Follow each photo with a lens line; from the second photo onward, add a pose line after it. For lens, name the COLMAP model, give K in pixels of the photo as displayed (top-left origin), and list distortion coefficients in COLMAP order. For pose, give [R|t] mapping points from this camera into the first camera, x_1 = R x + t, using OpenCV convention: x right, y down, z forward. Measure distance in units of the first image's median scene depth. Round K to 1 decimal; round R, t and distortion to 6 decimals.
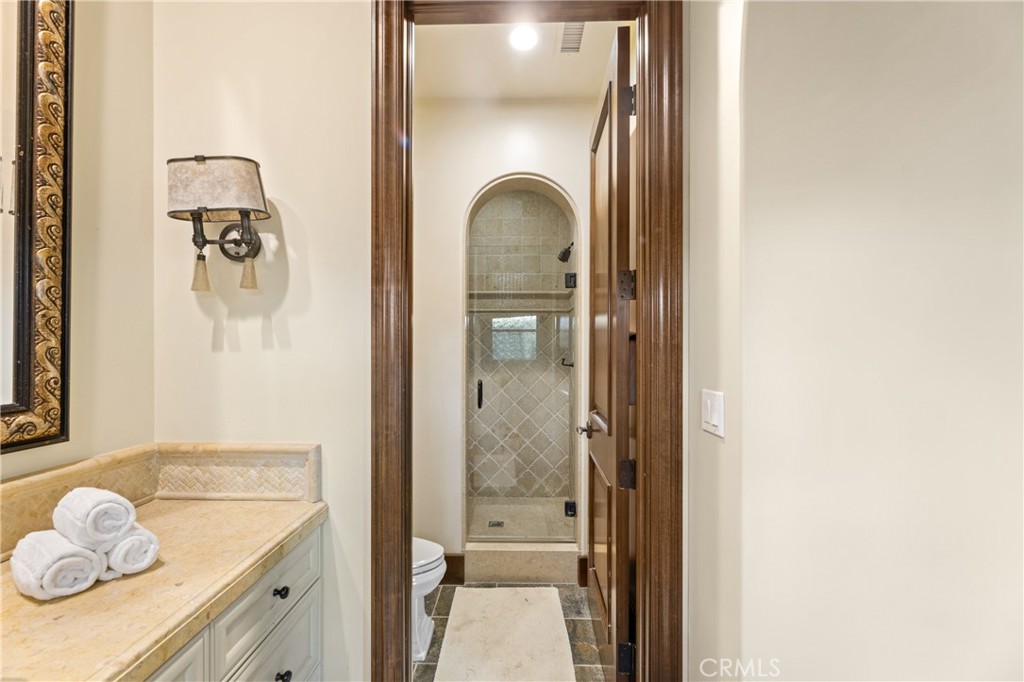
lens RADIAL K [[419.9, 0, 513.1], [0, 419.9, 348.5], [0, 0, 1]] dist [0.001465, 0.000320]
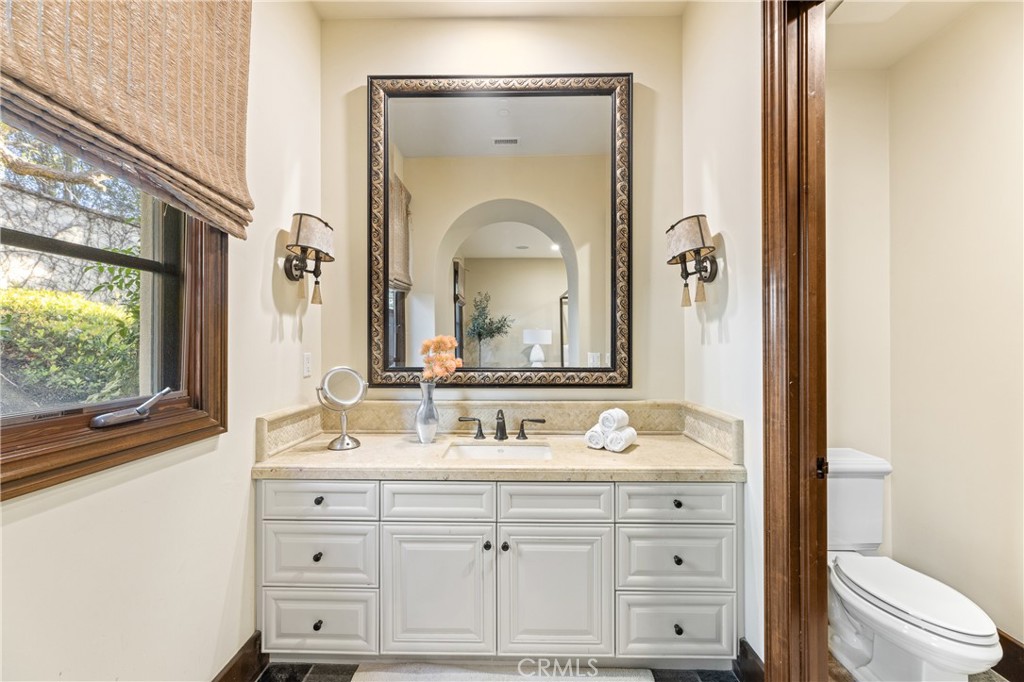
lens RADIAL K [[419.9, 0, 507.2], [0, 419.9, 341.3], [0, 0, 1]] dist [0.001465, 0.000320]
pose [[-0.004059, -0.007427, -0.999964, 1.025274], [0.006154, 0.999953, -0.007452, 0.001562], [0.999973, -0.006184, -0.004013, 0.412942]]
